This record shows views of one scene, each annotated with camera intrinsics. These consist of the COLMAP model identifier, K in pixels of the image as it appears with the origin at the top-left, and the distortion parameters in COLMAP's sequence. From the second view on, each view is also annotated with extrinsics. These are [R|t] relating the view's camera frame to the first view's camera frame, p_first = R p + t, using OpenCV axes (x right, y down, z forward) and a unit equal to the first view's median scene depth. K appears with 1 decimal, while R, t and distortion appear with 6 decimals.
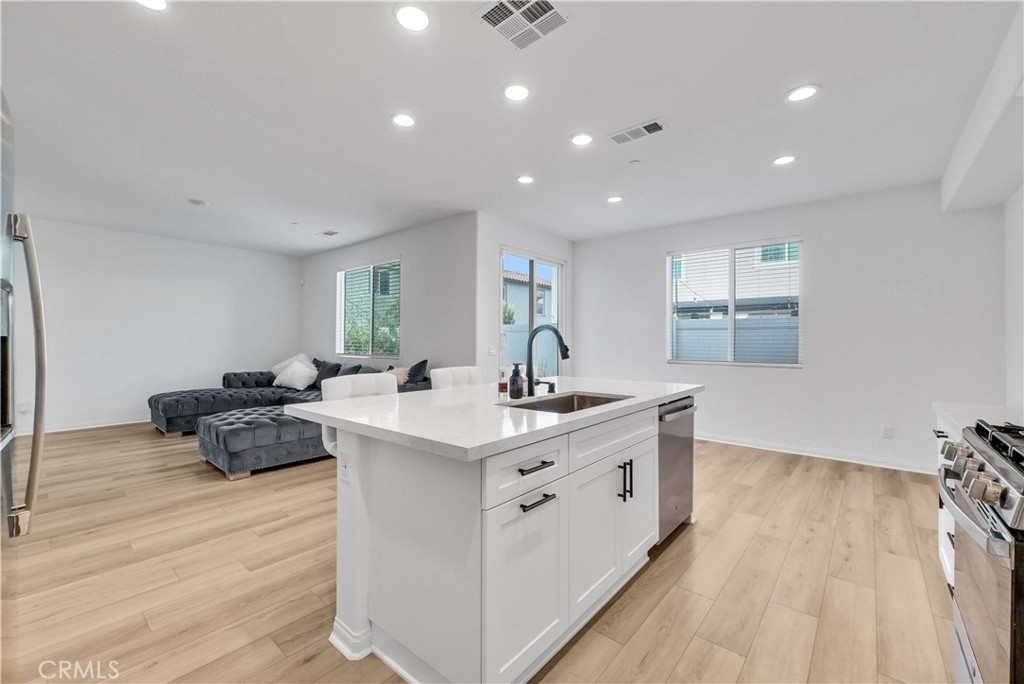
lens RADIAL K [[416.3, 0, 513.6], [0, 416.3, 342.6], [0, 0, 1]] dist [-0.004710, -0.000022]
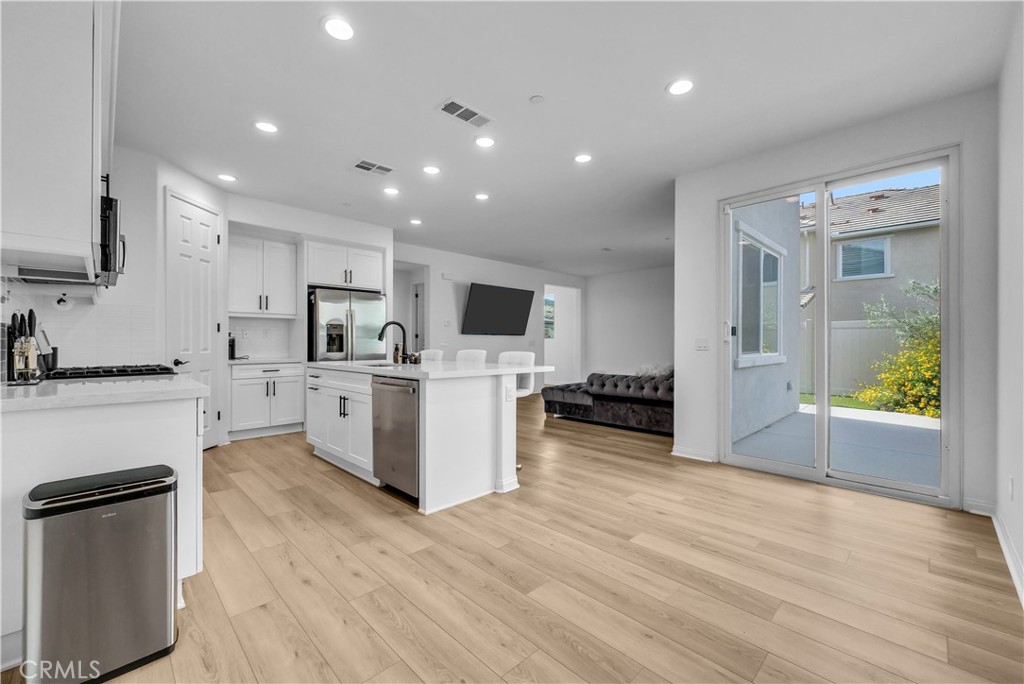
lens RADIAL K [[416.3, 0, 514.8], [0, 416.3, 342.6], [0, 0, 1]] dist [-0.004710, -0.000022]
pose [[-0.078407, -0.006417, -0.996901, 1.666629], [-0.003298, 0.999975, -0.006177, 0.049810], [0.996916, 0.002804, -0.078426, 1.553328]]
